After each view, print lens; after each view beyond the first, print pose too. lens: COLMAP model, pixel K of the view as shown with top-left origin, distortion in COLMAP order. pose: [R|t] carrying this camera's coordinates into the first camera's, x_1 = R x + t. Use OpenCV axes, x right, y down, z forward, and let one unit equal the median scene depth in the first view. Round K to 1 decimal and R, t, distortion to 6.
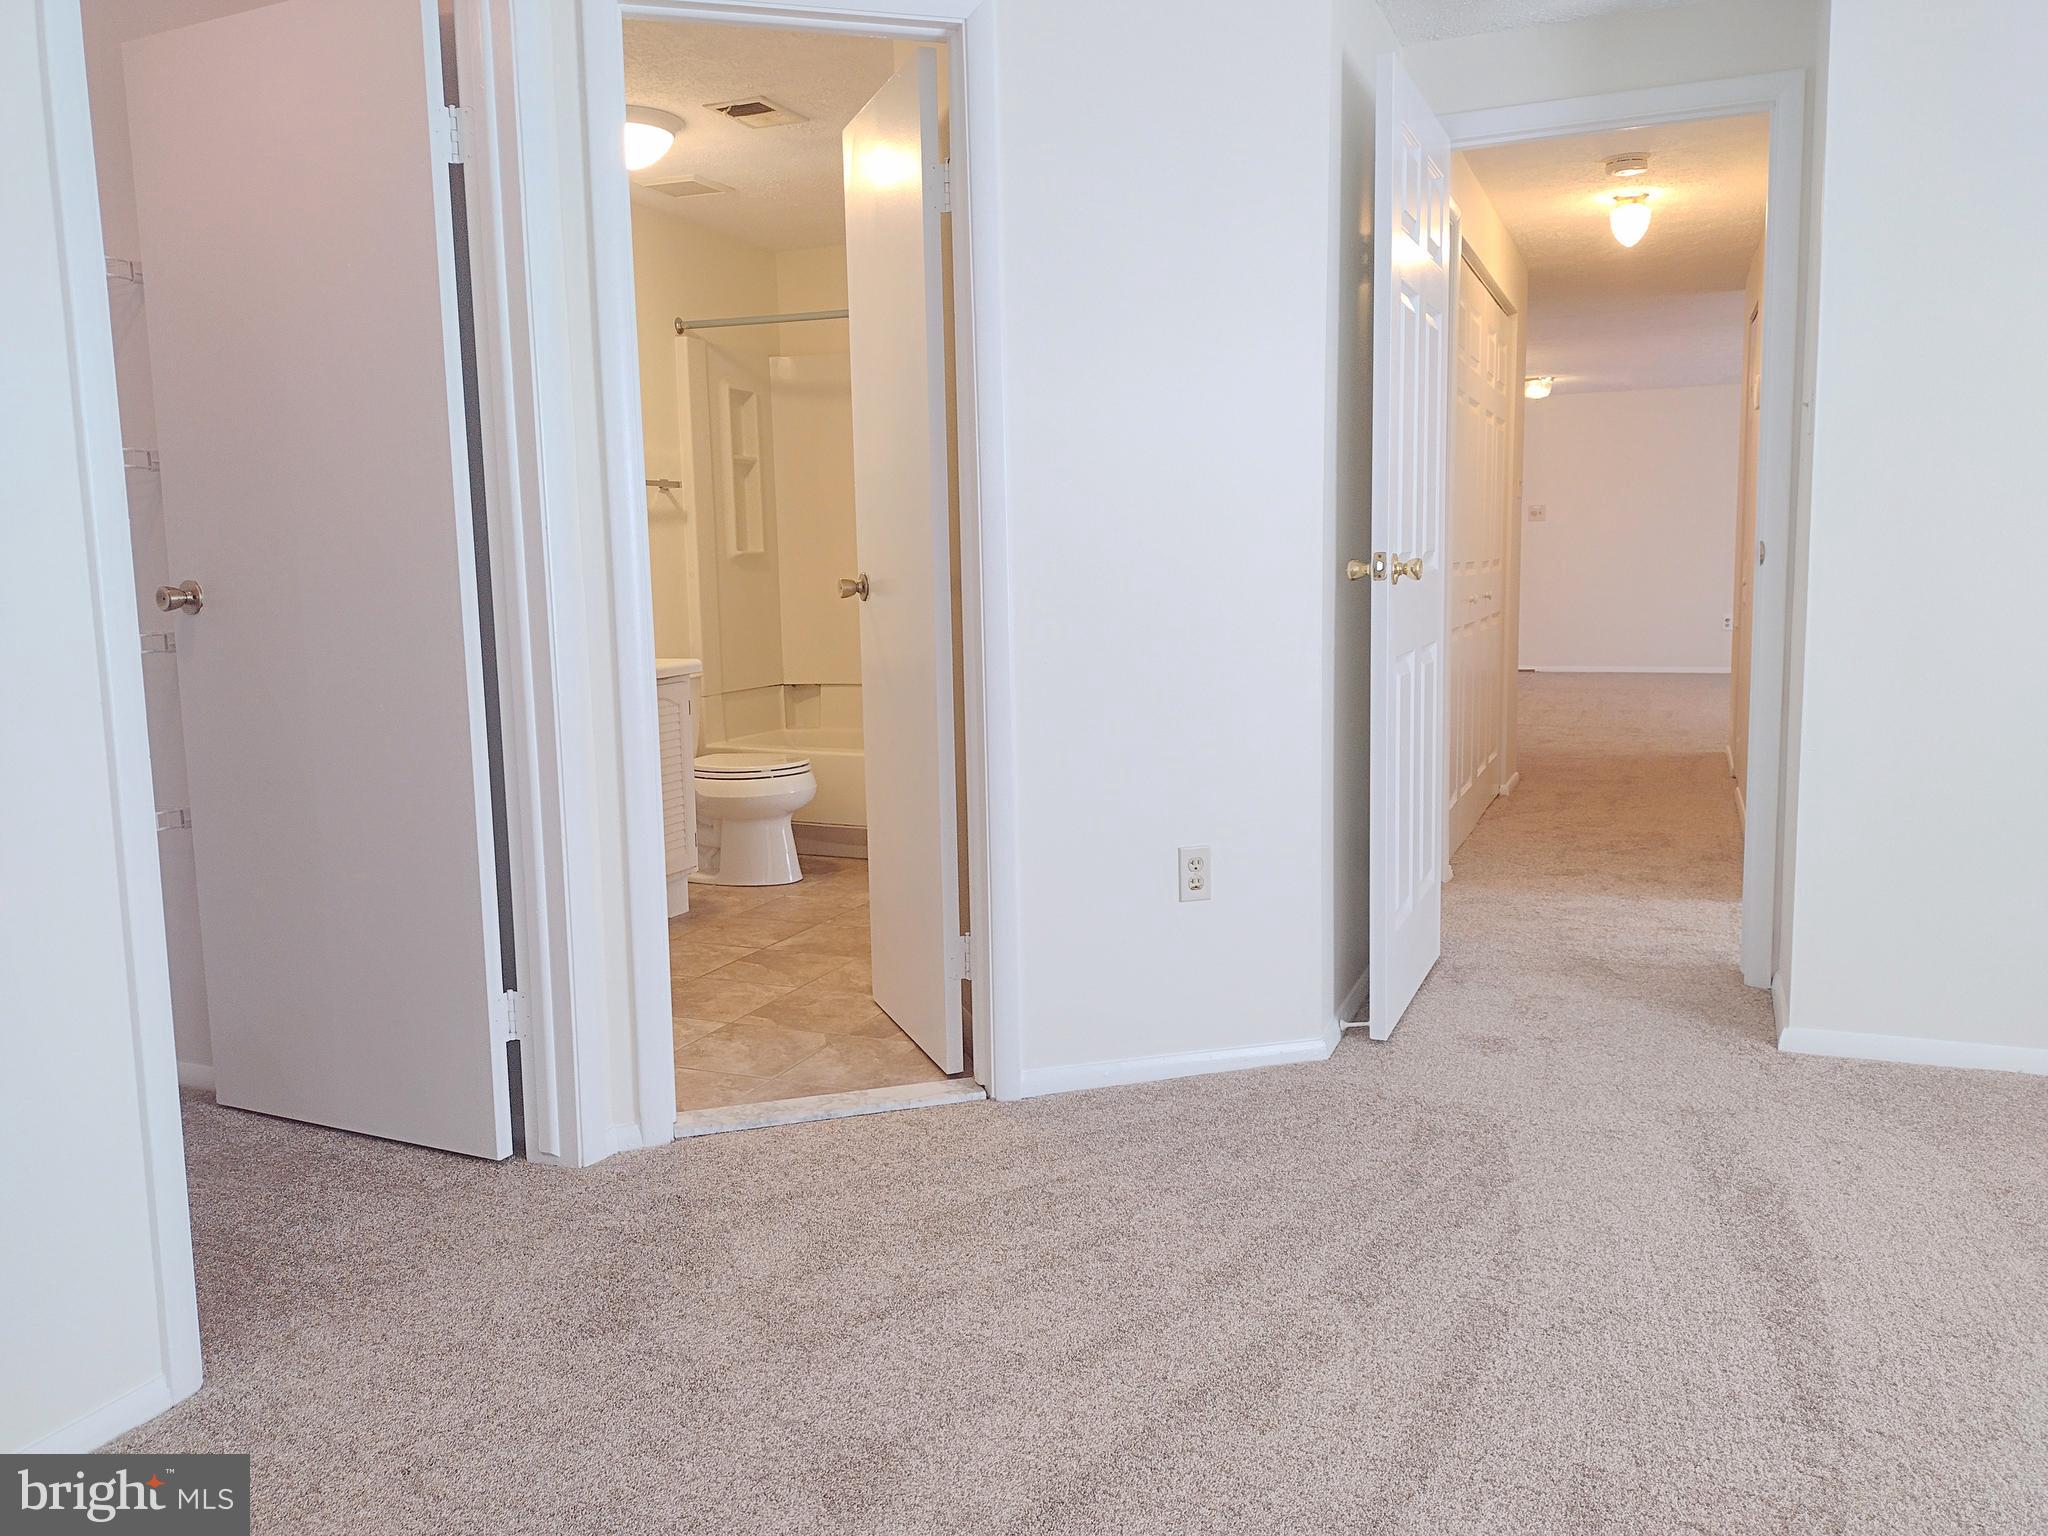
lens RADIAL K [[1534.0, 0, 1044.6], [0, 1534.0, 734.1], [0, 0, 1]] dist [0.041527, -0.055234]
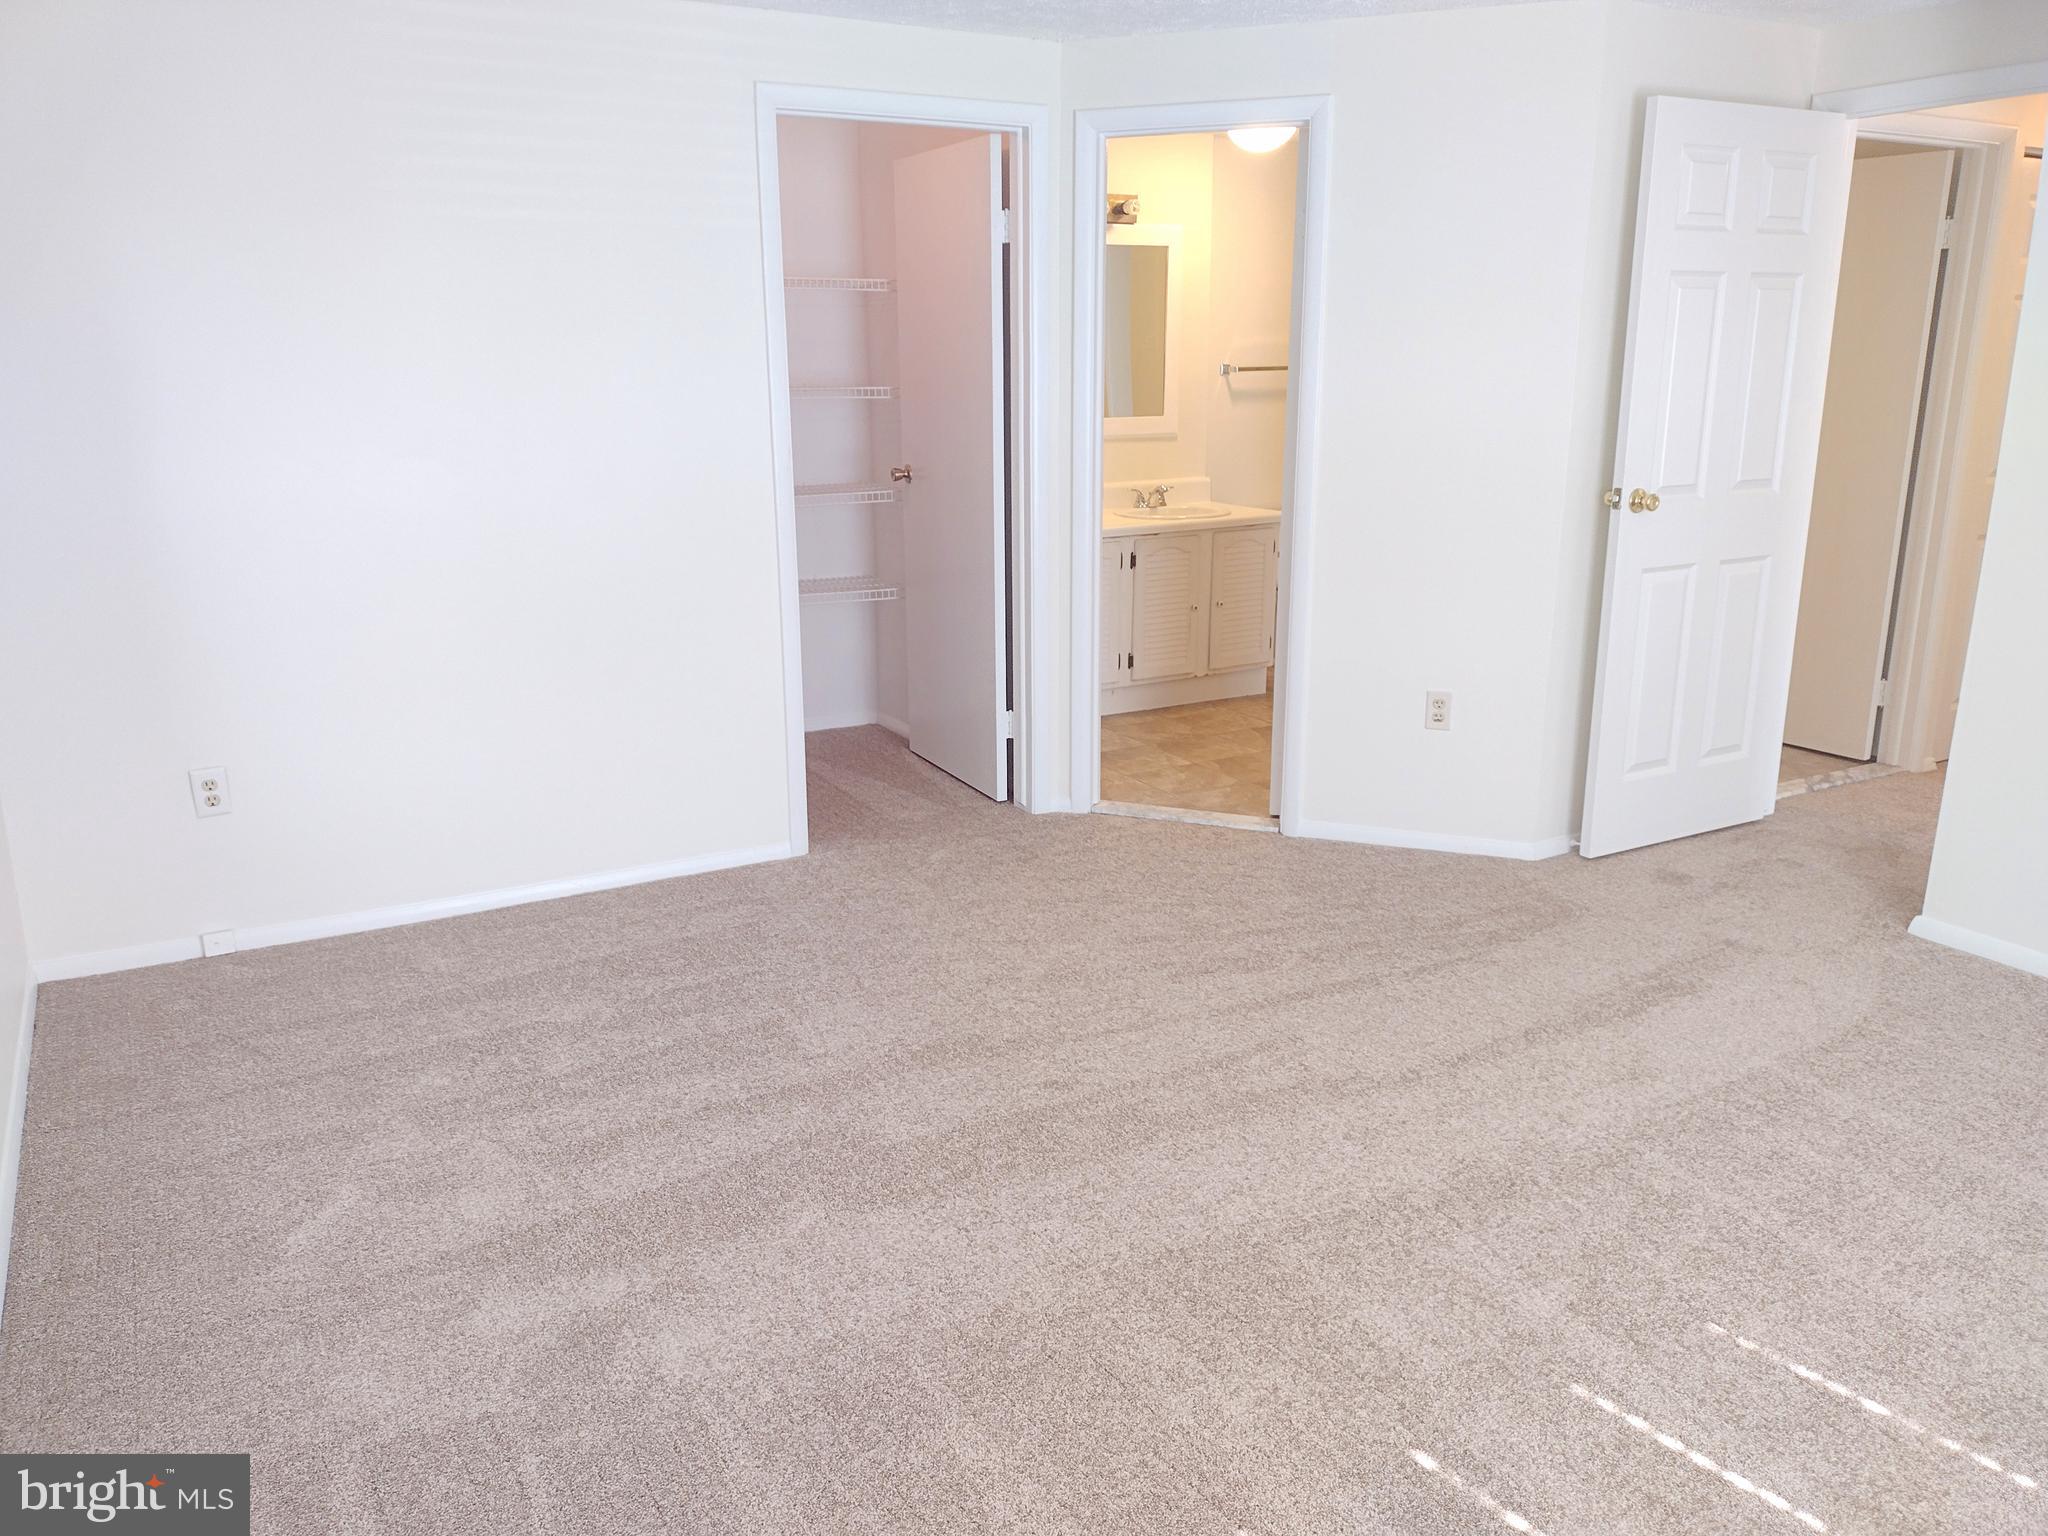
lens RADIAL K [[1534.0, 0, 1023.7], [0, 1534.0, 766.9], [0, 0, 1]] dist [0.041527, -0.055234]
pose [[0.788195, 0.176169, -0.589673, 0.653797], [-0.079907, 0.979338, 0.185775, -0.092731], [0.610217, -0.099308, 0.785986, -0.360958]]
